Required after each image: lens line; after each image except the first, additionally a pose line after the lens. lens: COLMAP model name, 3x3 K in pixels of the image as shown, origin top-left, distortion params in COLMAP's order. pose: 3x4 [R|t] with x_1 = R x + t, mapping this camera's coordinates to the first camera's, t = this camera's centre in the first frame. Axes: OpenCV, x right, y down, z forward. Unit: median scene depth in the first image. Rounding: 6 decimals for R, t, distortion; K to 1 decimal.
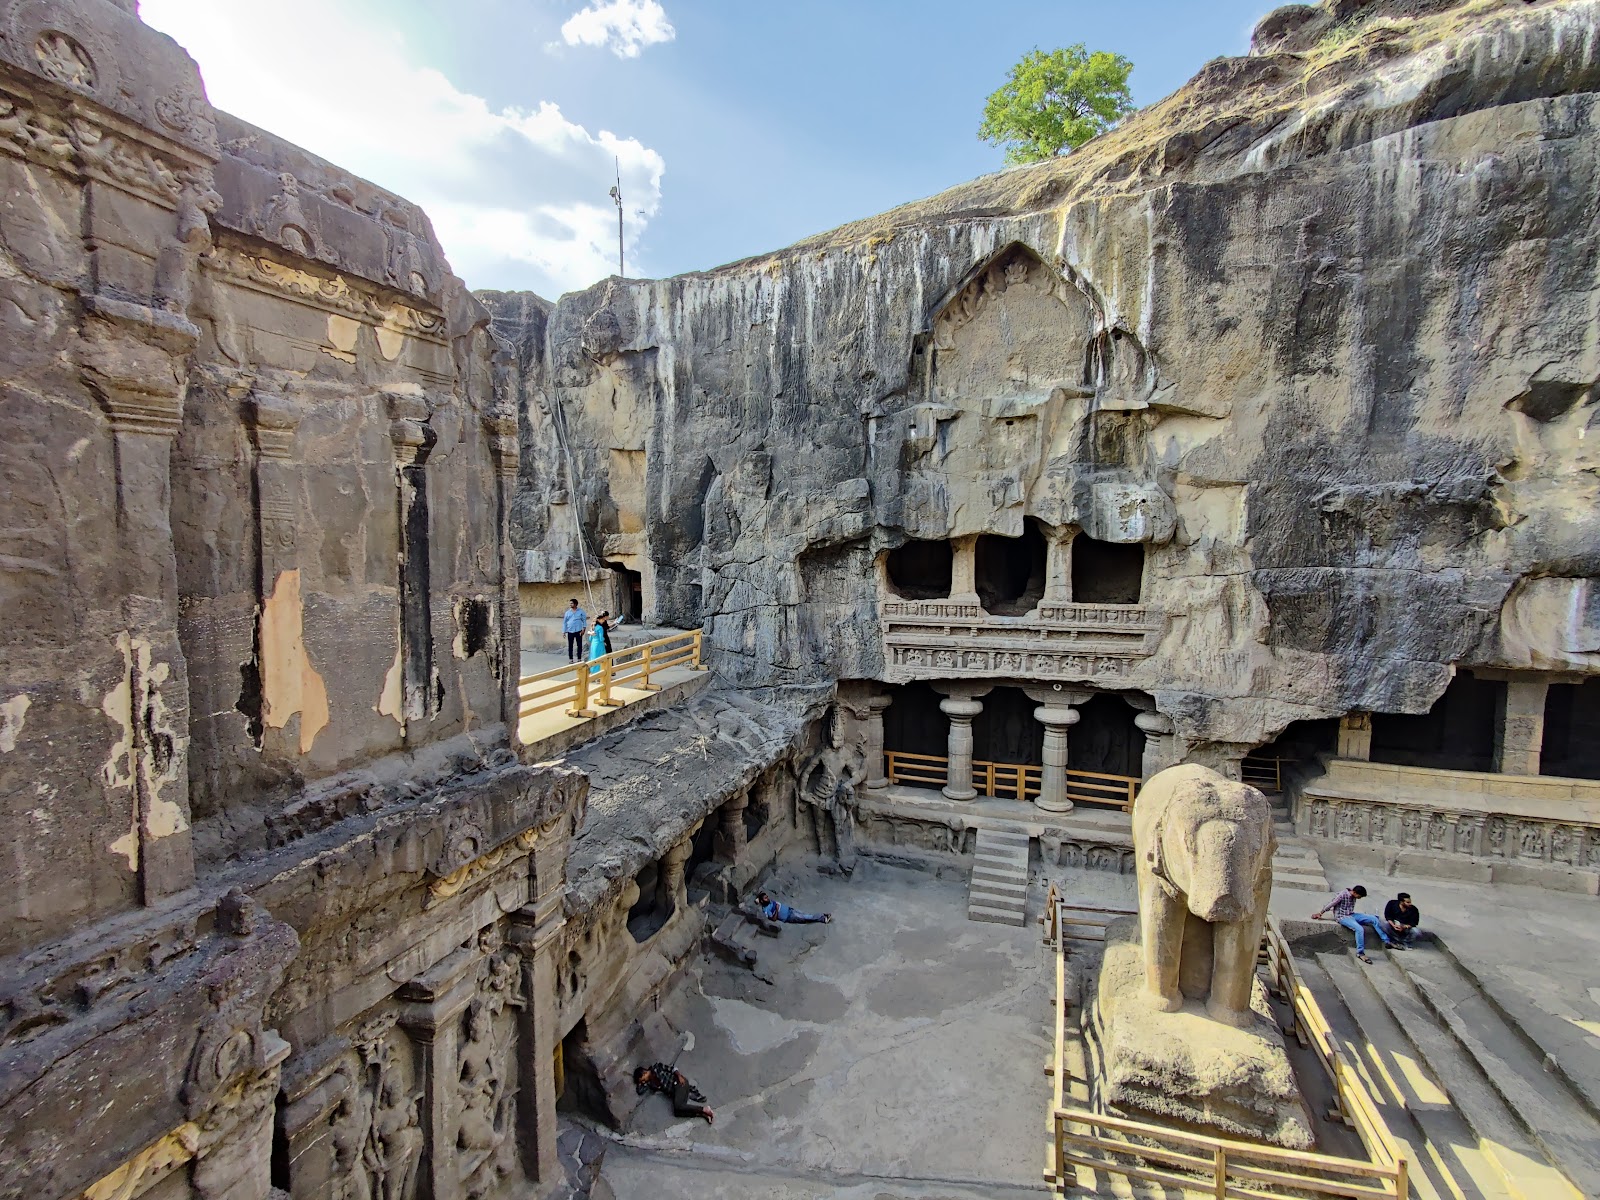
lens RADIAL K [[770.0, 0, 800.0], [0, 770.0, 600.0], [0, 0, 1]] dist [0.002879, 0.000604]
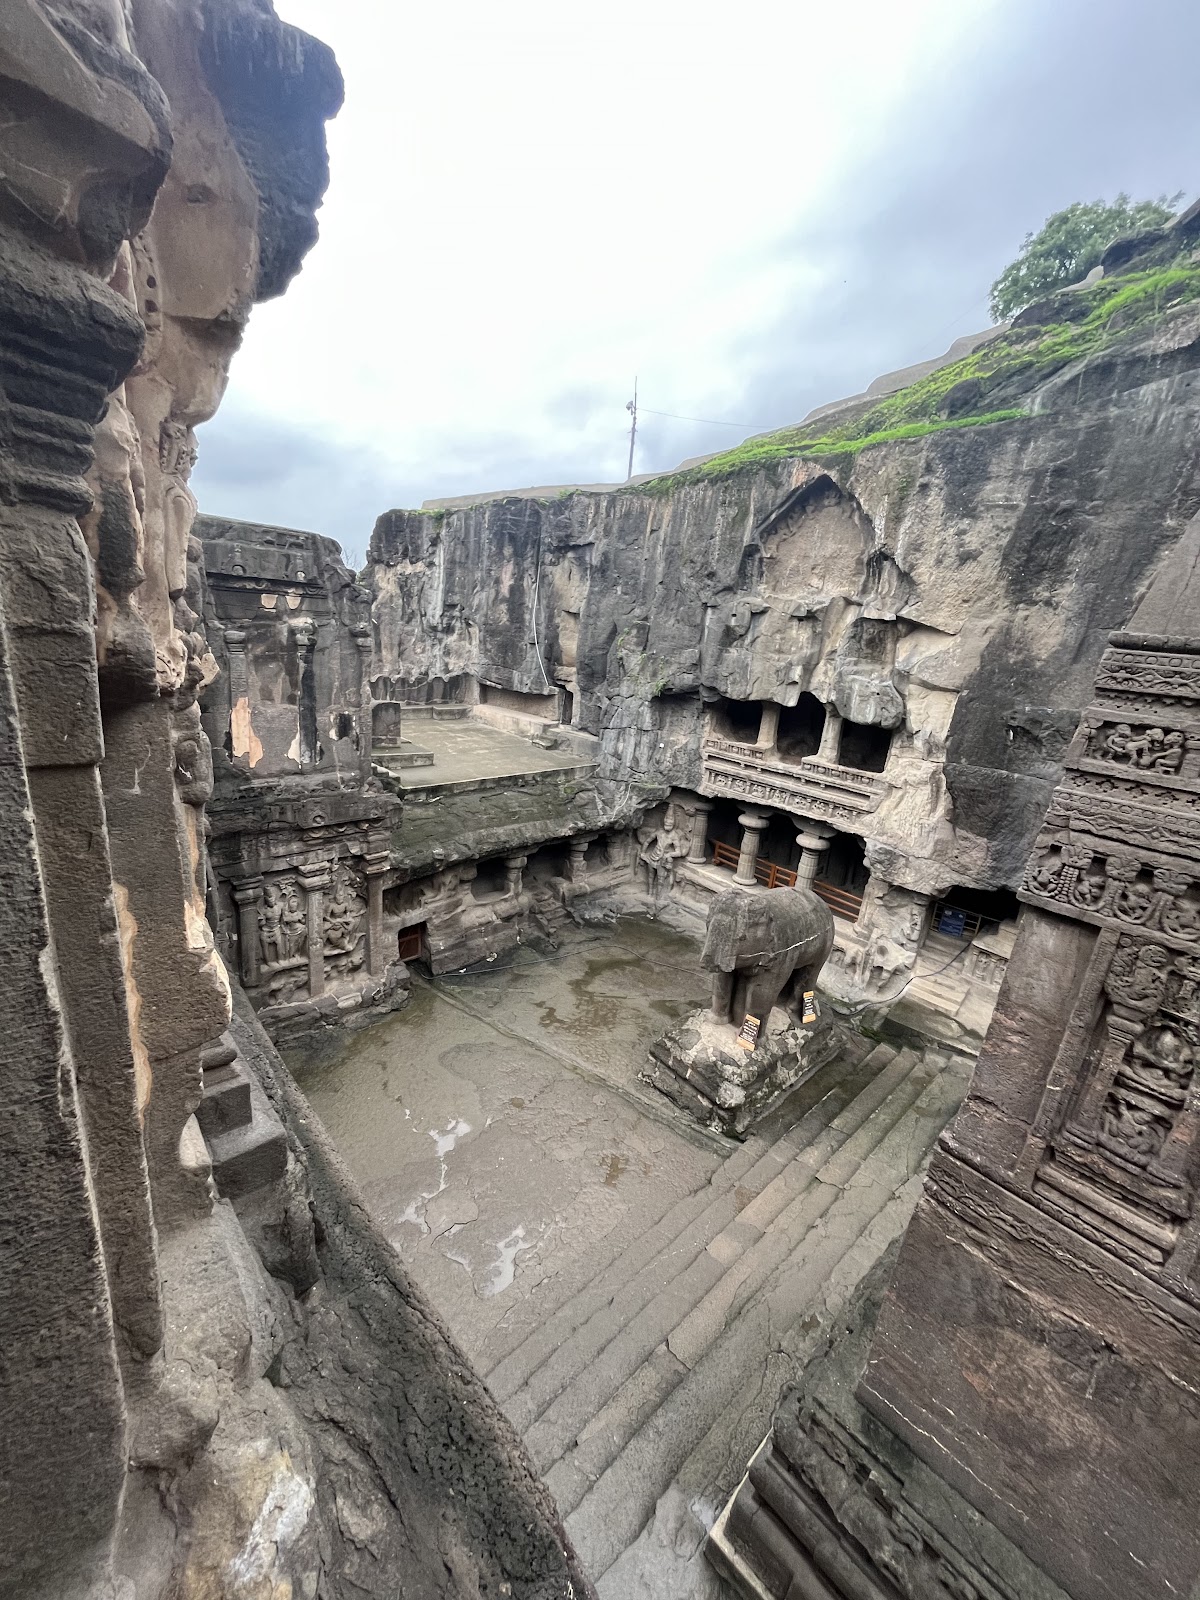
lens RADIAL K [[619.5, 0, 600.0], [0, 619.5, 800.0], [0, 0, 1]] dist [-0.001557, -0.000229]
pose [[0.891281, 0.201834, -0.406056, 0.476455], [-0.130420, 0.971742, 0.196745, -0.097332], [0.434292, -0.122397, 0.892418, -0.137533]]
